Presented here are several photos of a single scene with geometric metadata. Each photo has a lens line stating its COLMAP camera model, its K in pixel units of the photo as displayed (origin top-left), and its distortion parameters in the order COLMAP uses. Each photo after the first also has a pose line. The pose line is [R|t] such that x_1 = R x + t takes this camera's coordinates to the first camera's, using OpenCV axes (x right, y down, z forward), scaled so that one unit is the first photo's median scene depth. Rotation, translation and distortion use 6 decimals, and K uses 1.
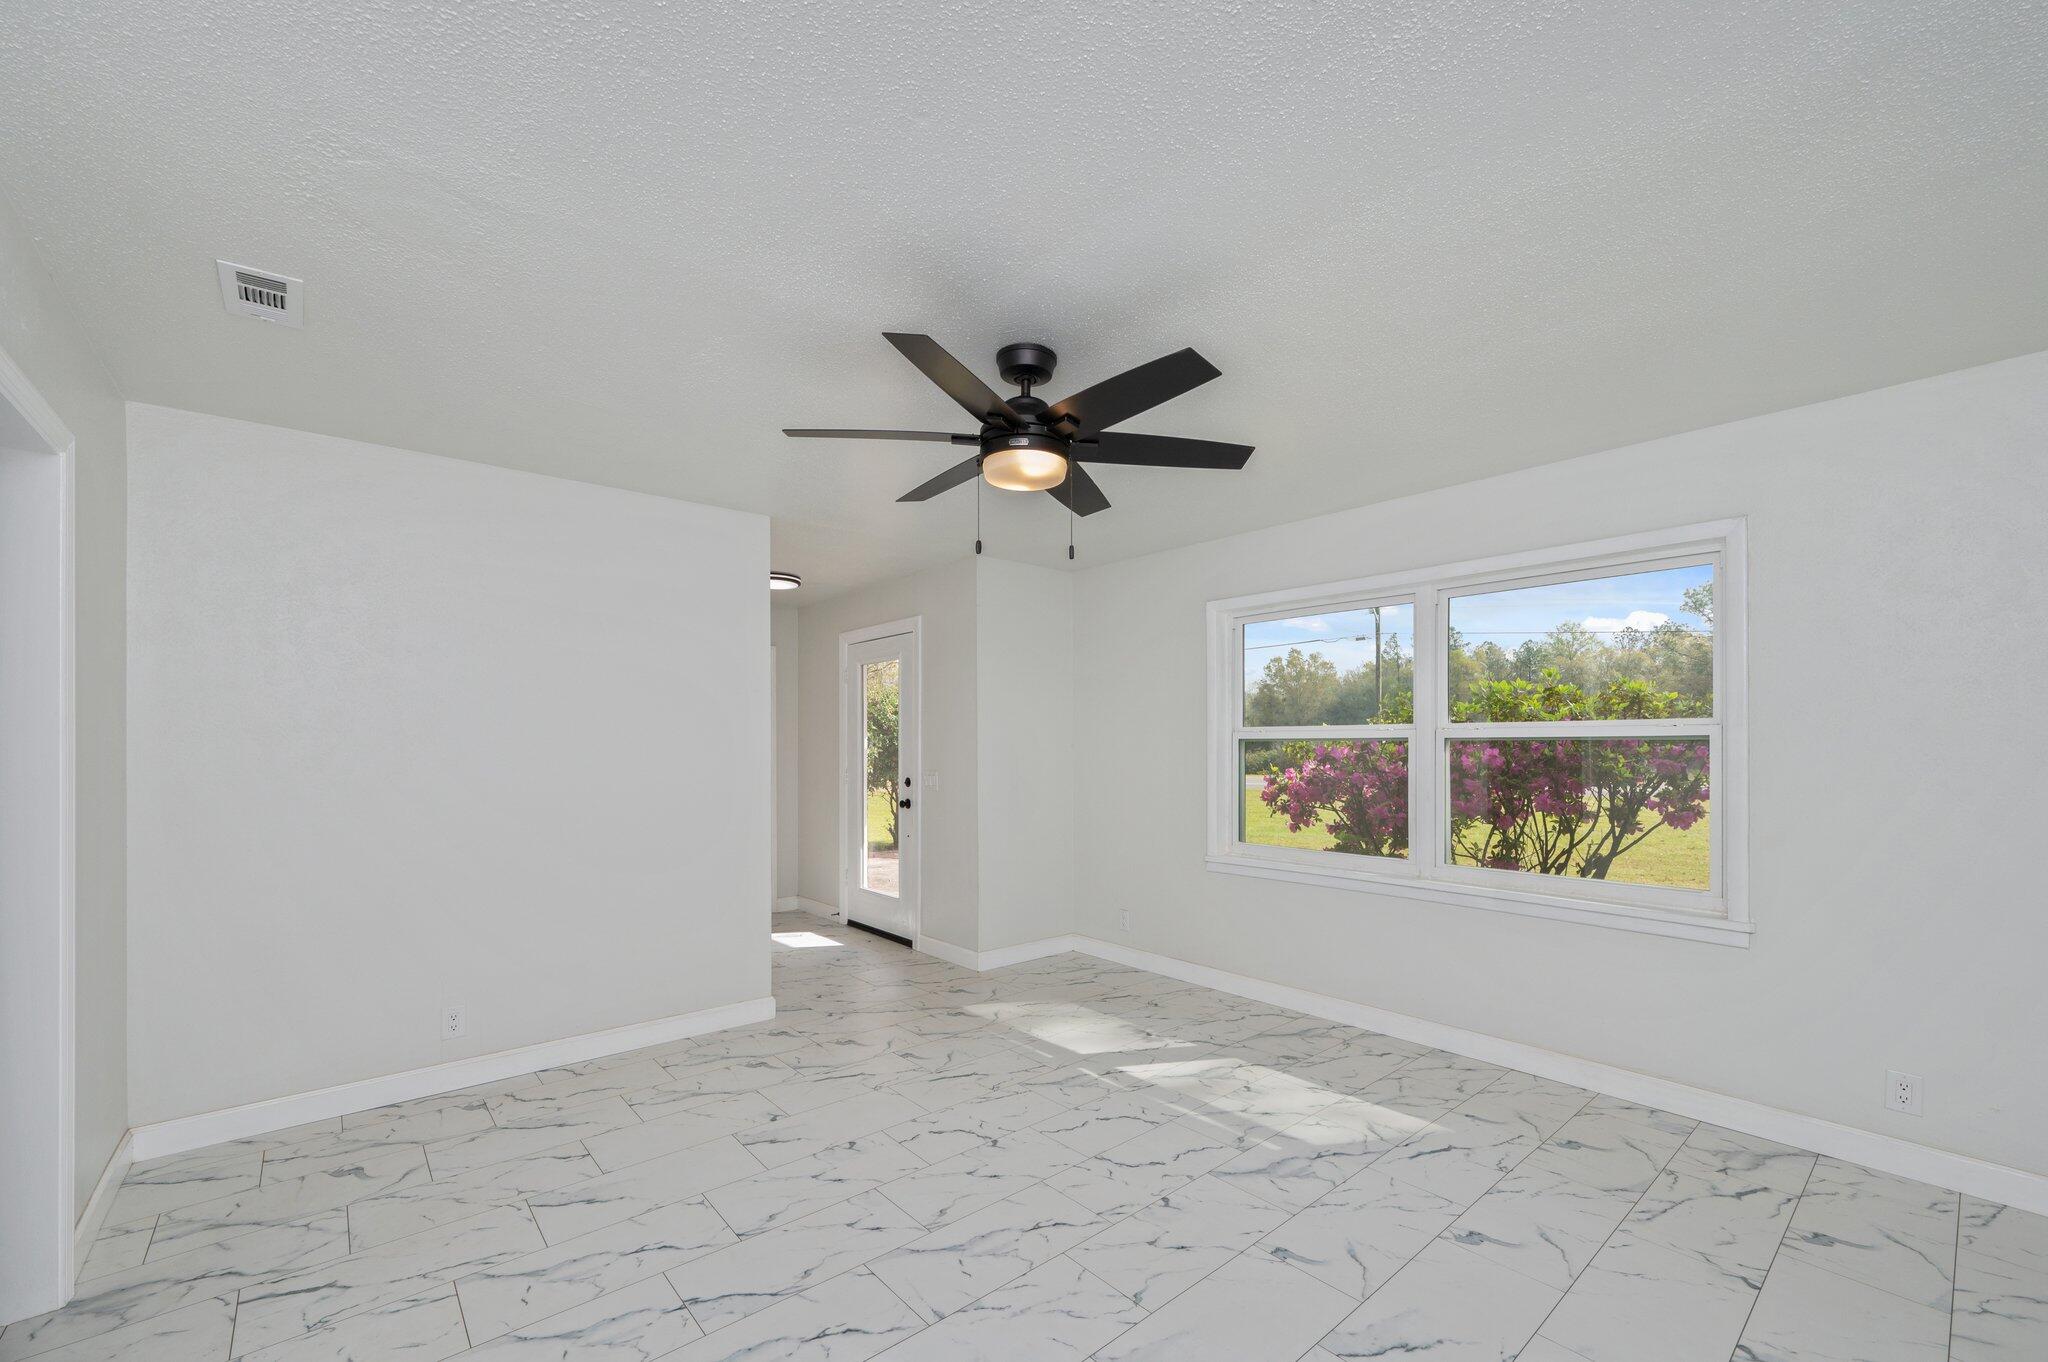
lens RADIAL K [[813.3, 0, 1042.9], [0, 813.3, 738.9], [0, 0, 1]] dist [-0.003414, -0.000387]
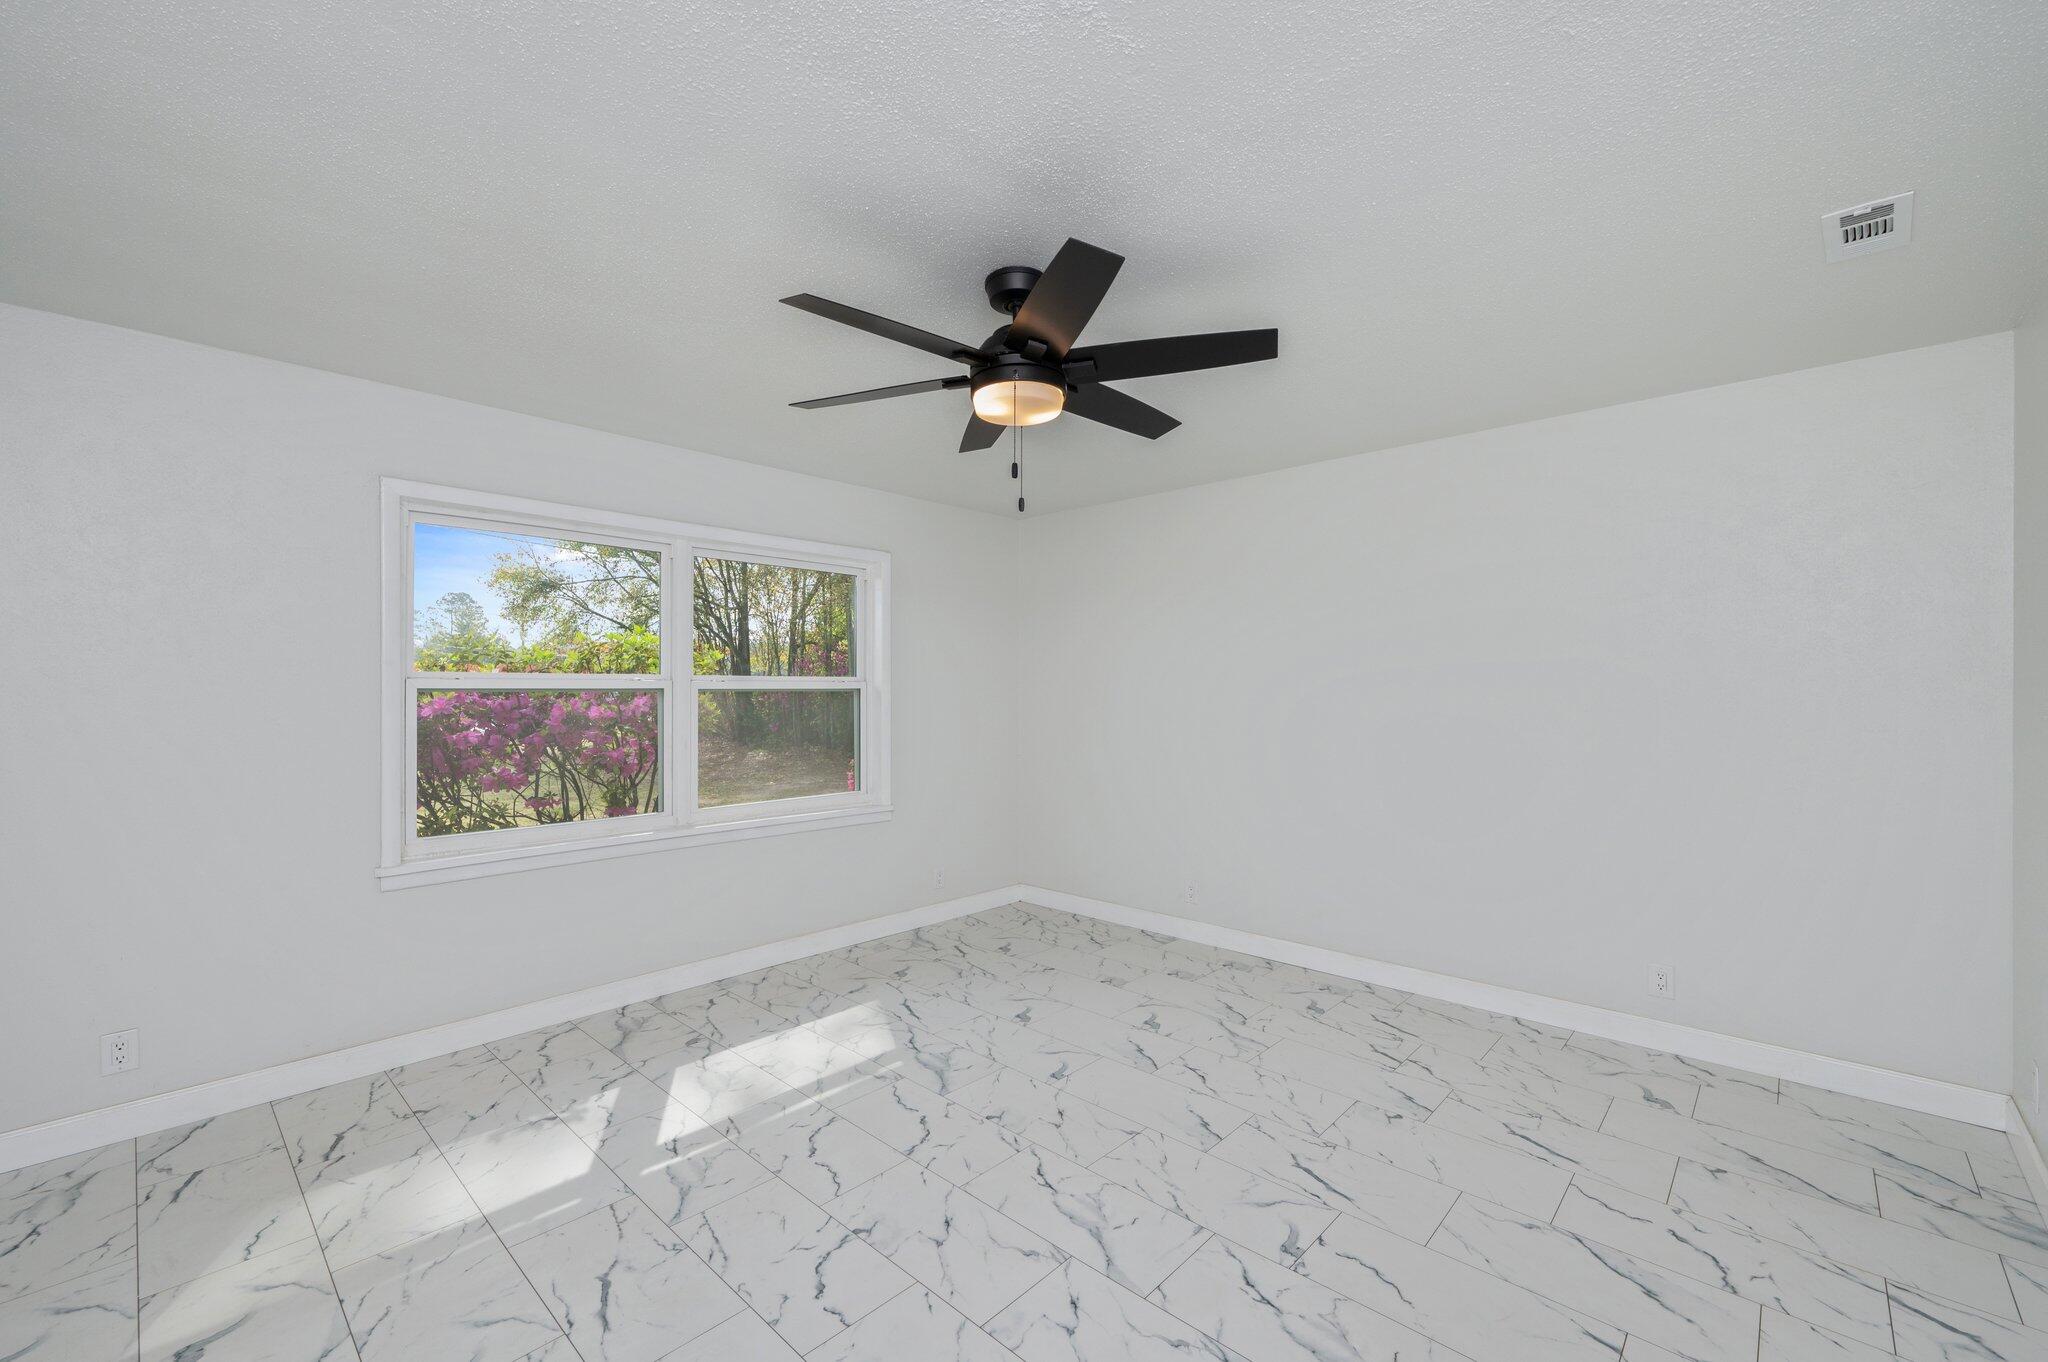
lens RADIAL K [[813.3, 0, 1028.3], [0, 813.3, 685.2], [0, 0, 1]] dist [-0.003414, -0.000387]
pose [[-0.076964, 0.007531, 0.997005, -0.688394], [-0.002992, 0.999965, -0.007785, 0.000918], [-0.997029, -0.003582, -0.076939, 0.762058]]
